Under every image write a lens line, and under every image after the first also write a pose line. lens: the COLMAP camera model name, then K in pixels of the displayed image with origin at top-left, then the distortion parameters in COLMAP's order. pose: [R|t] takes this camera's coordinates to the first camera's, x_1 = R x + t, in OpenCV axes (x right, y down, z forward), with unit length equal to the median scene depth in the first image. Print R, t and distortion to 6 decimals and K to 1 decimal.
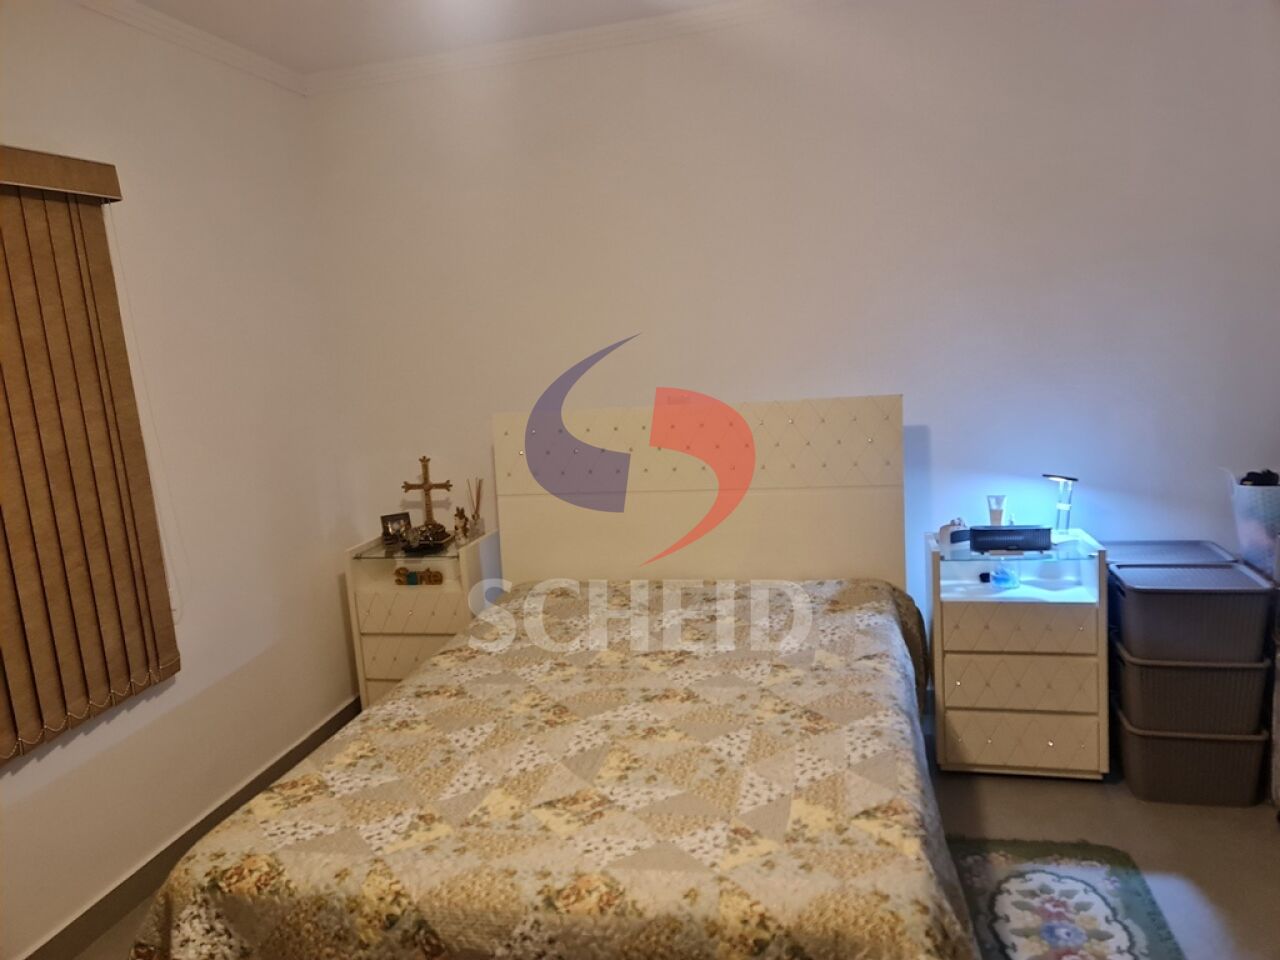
lens RADIAL K [[927.6, 0, 645.9], [0, 927.6, 472.7], [0, 0, 1]] dist [0.078384, -0.052217]
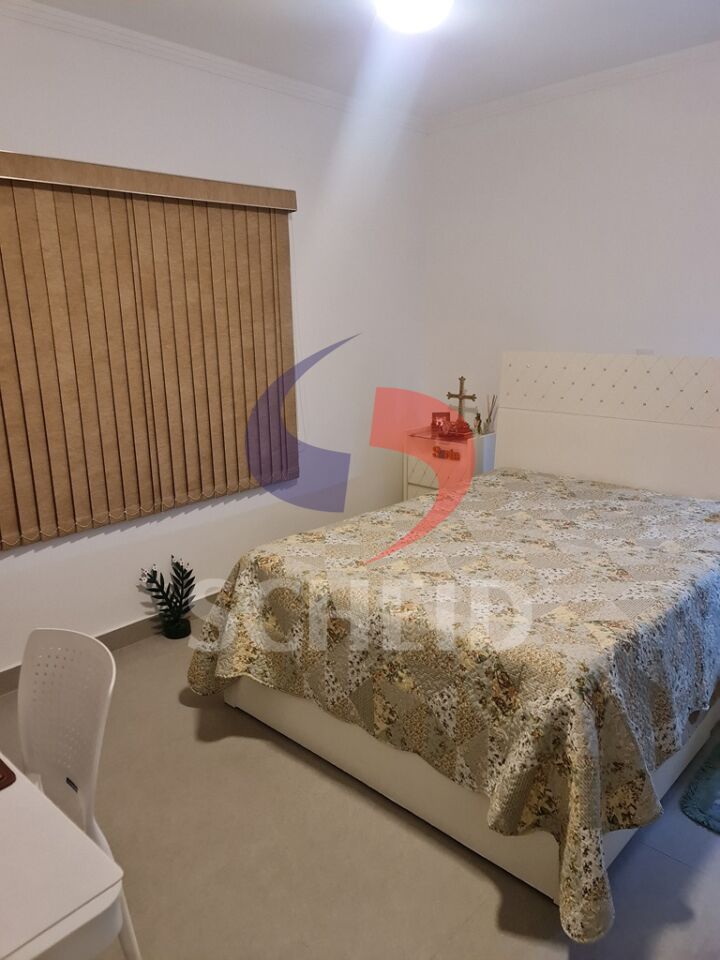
lens RADIAL K [[695.7, 0, 341.6], [0, 695.7, 462.1], [0, 0, 1]] dist [0.078384, -0.052217]
pose [[0.854475, 0.164973, -0.492602, 0.289977], [-0.122198, 0.985458, 0.118065, 0.015476], [0.504916, -0.040689, 0.862209, -0.136803]]
